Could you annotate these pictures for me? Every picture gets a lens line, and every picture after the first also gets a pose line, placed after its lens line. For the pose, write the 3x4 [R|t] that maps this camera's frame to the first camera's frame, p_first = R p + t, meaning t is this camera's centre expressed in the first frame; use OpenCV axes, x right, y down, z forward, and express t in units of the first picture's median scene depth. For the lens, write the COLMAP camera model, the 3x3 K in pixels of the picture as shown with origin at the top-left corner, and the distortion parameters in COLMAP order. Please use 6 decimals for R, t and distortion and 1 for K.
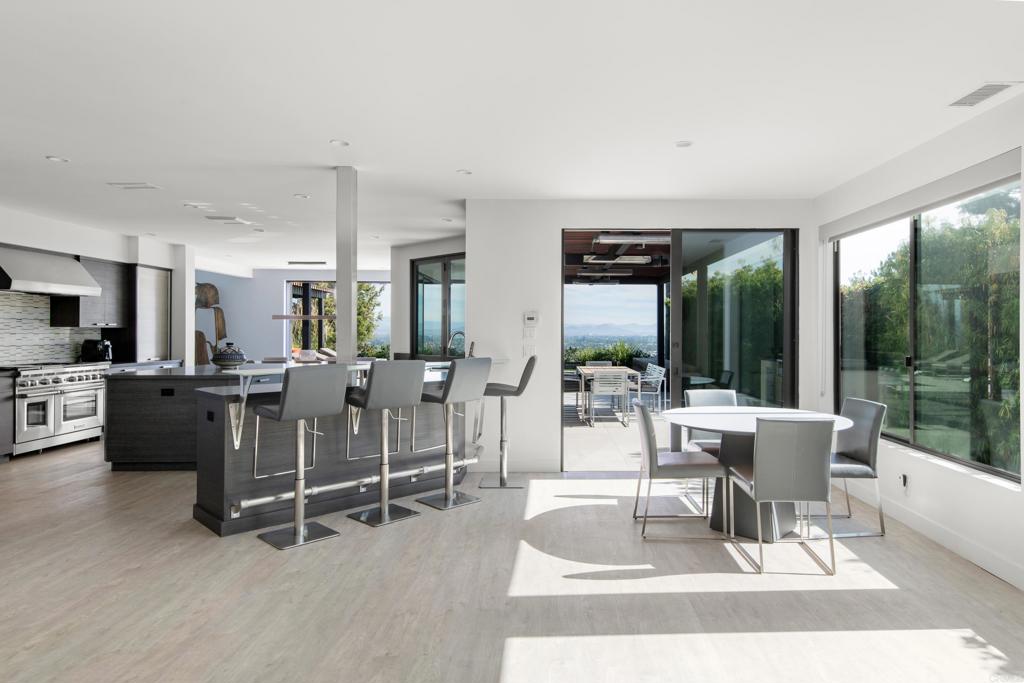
lens RADIAL K [[603.0, 0, 565.6], [0, 603.0, 335.3], [0, 0, 1]] dist [0.003107, -0.000120]
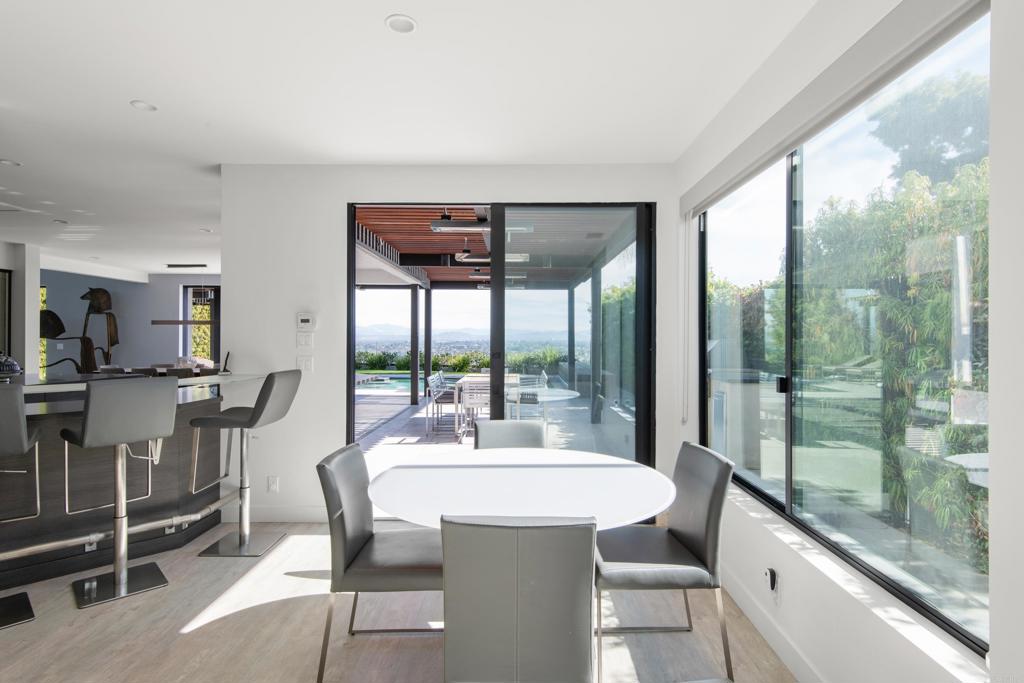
lens RADIAL K [[519.9, 0, 535.6], [0, 519.9, 340.2], [0, 0, 1]] dist [0.019167, -0.009971]
pose [[1.000000, -0.000879, -0.000253, 0.240031], [0.000878, 0.999999, -0.000839, -0.002422], [0.000254, 0.000839, 1.000000, 0.349670]]
